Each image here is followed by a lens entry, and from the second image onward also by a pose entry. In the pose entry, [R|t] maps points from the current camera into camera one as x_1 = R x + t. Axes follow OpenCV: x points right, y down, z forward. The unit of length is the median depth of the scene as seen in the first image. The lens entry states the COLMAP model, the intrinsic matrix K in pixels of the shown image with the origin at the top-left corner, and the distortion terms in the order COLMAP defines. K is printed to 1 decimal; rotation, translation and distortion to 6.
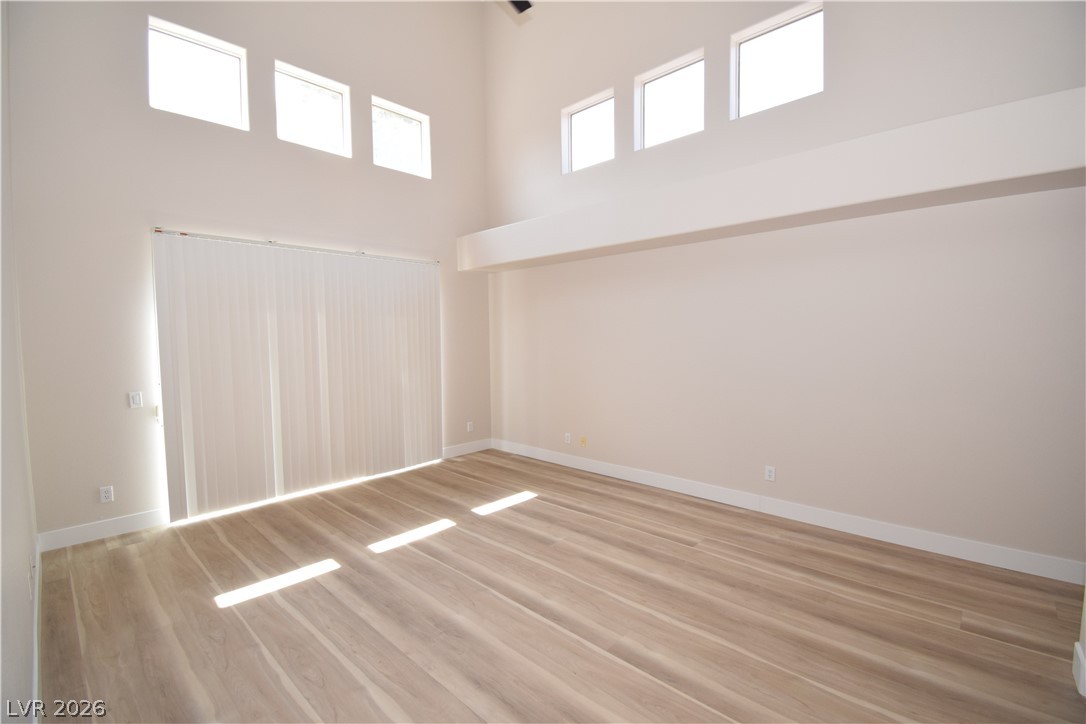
lens RADIAL K [[478.2, 0, 549.9], [0, 478.2, 362.9], [0, 0, 1]] dist [0.006437, -0.016133]
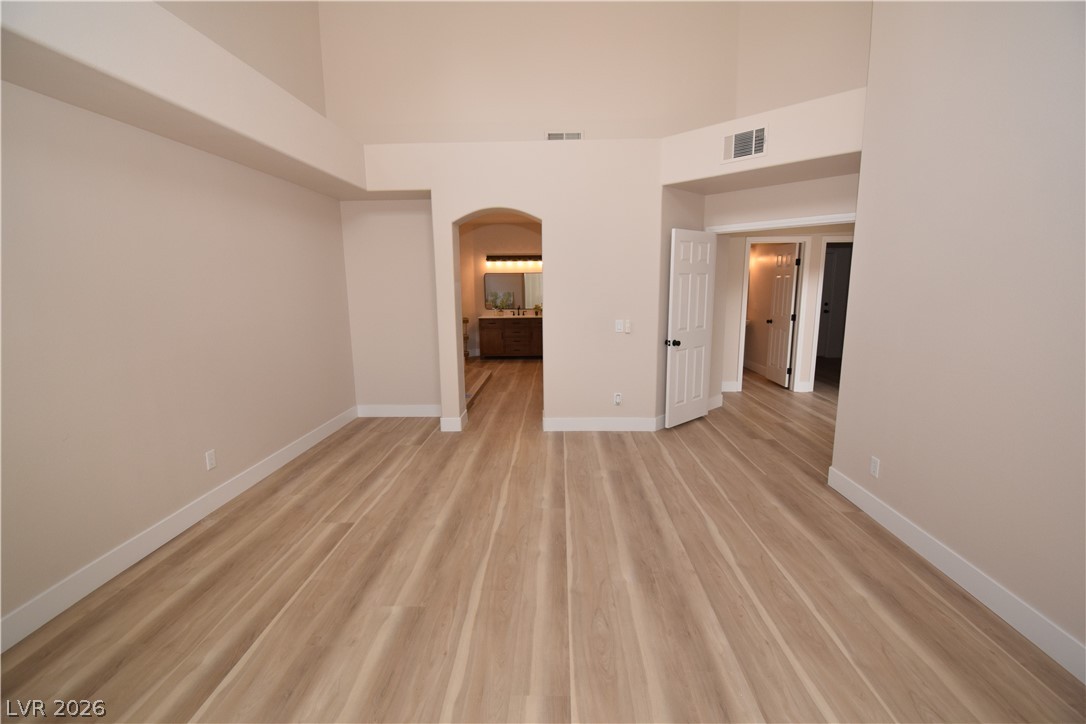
lens RADIAL K [[478.2, 0, 545.5], [0, 478.2, 360.8], [0, 0, 1]] dist [0.006437, -0.016133]
pose [[-0.658394, -0.104492, 0.745385, -0.679064], [0.059051, 0.980093, 0.189554, -0.065581], [-0.750354, 0.168817, -0.639117, 1.516853]]
